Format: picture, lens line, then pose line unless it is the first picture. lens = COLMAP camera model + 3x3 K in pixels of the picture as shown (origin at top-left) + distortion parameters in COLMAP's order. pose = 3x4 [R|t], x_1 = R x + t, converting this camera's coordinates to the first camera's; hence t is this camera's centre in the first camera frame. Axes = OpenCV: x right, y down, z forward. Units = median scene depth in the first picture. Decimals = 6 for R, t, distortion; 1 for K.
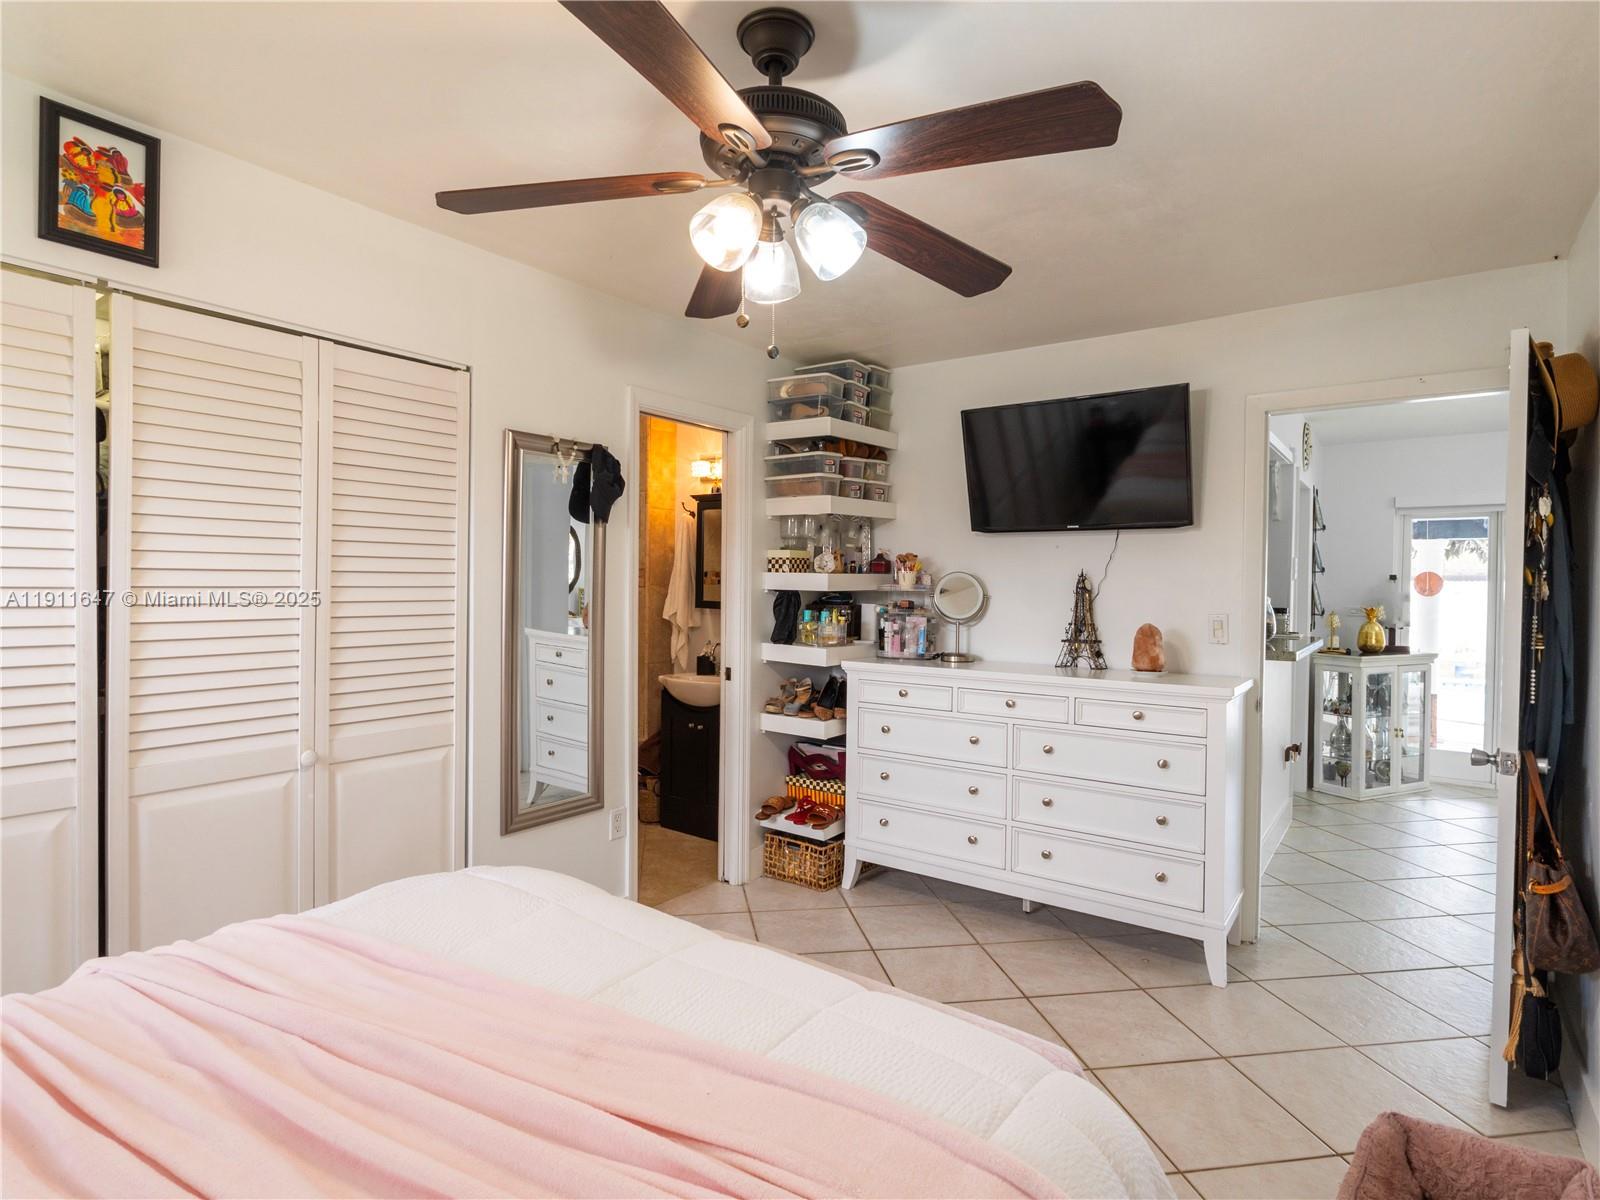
lens RADIAL K [[834.0, 0, 797.1], [0, 834.0, 592.7], [0, 0, 1]] dist [-0.001286, -0.000962]
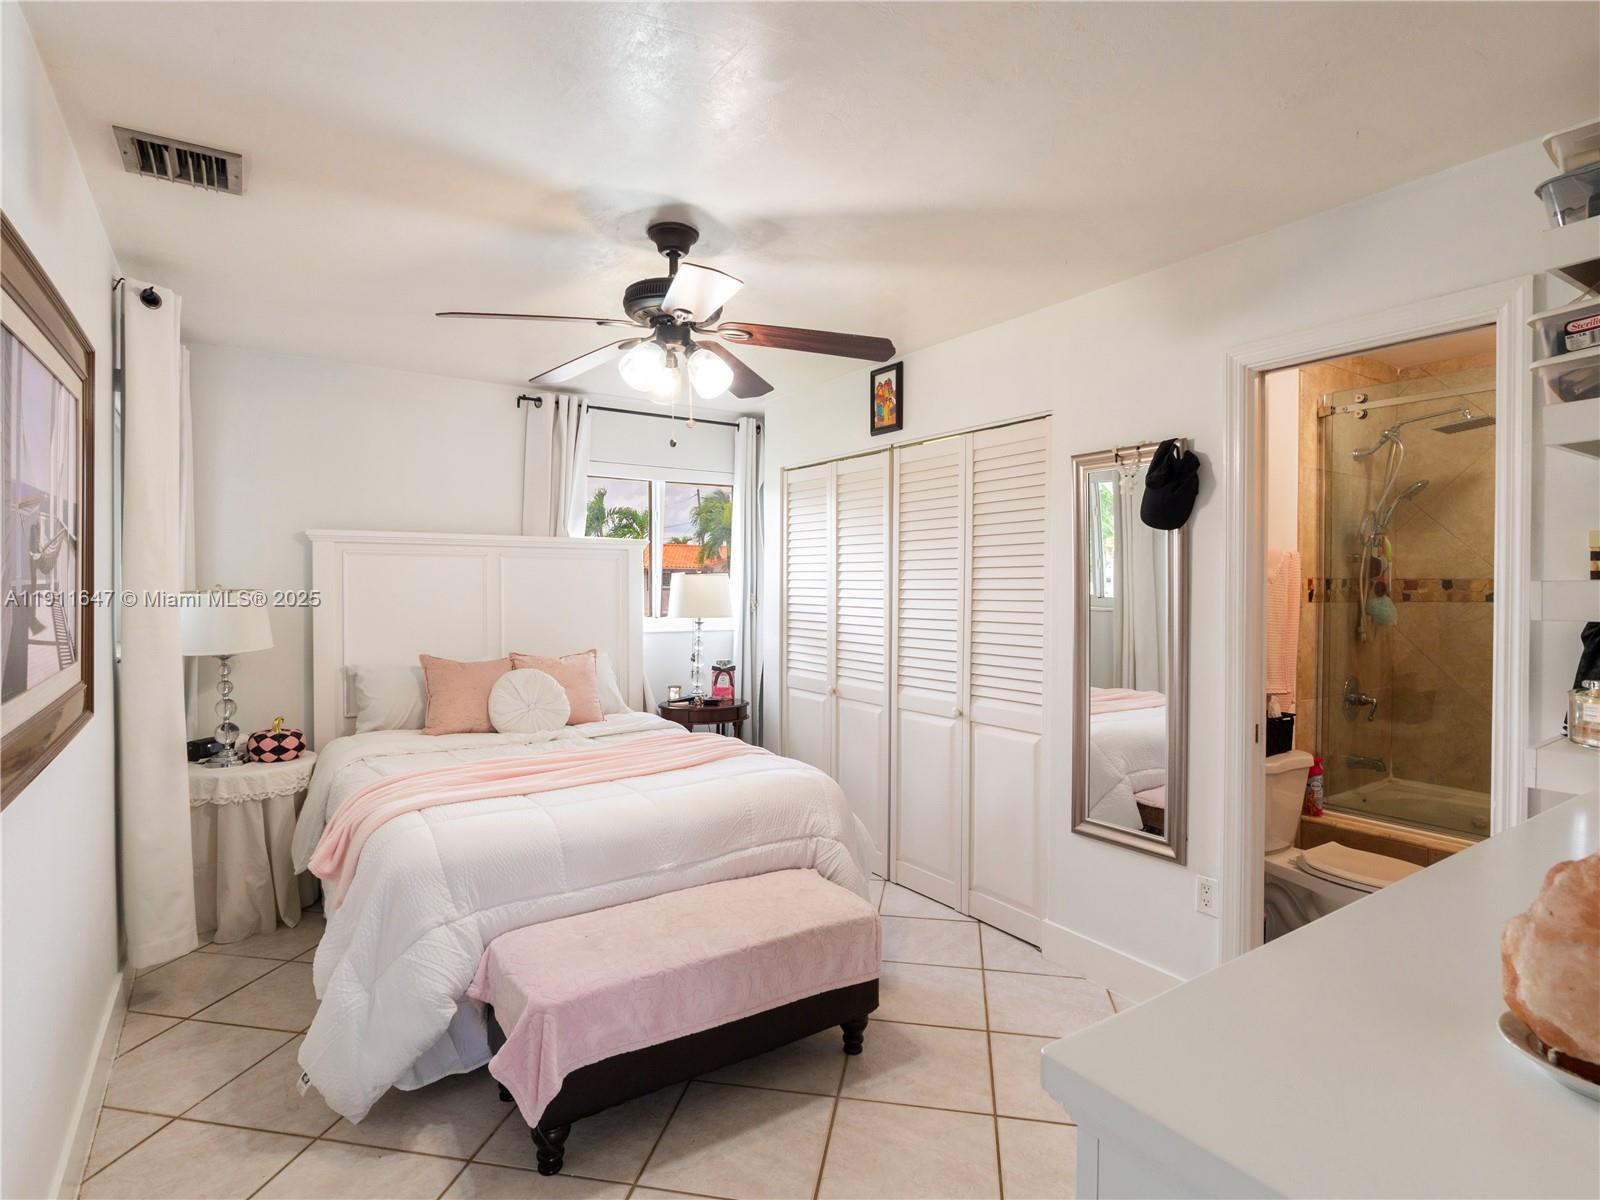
lens RADIAL K [[834.0, 0, 797.1], [0, 834.0, 592.7], [0, 0, 1]] dist [-0.001286, -0.000962]
pose [[-0.339645, -0.011623, -0.940482, 0.708388], [-0.024462, 0.999695, -0.003520, -0.004450], [0.940235, 0.021810, -0.339826, 0.930601]]
